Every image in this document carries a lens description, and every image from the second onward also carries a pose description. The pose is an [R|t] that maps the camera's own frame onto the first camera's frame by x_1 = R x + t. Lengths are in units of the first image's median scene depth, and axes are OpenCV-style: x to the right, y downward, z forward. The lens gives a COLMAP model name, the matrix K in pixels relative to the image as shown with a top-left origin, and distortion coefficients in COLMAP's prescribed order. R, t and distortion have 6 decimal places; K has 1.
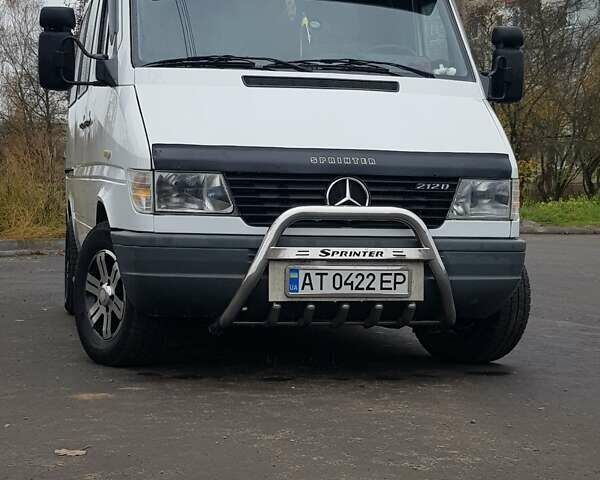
lens RADIAL K [[1401.3, 0, 300.1], [0, 1401.3, 241.1], [0, 0, 1]] dist [0.117669, 0.000000]
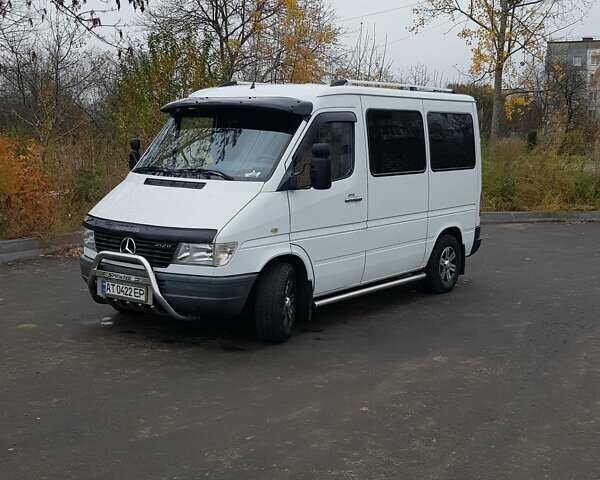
lens RADIAL K [[840.5, 0, 298.4], [0, 840.5, 239.8], [0, 0, 1]] dist [0.068294, 0.000000]
pose [[0.644506, 0.095492, -0.758612, 1.058732], [-0.034062, 0.994771, 0.096280, -0.160388], [0.763840, -0.036213, 0.644389, 0.410267]]
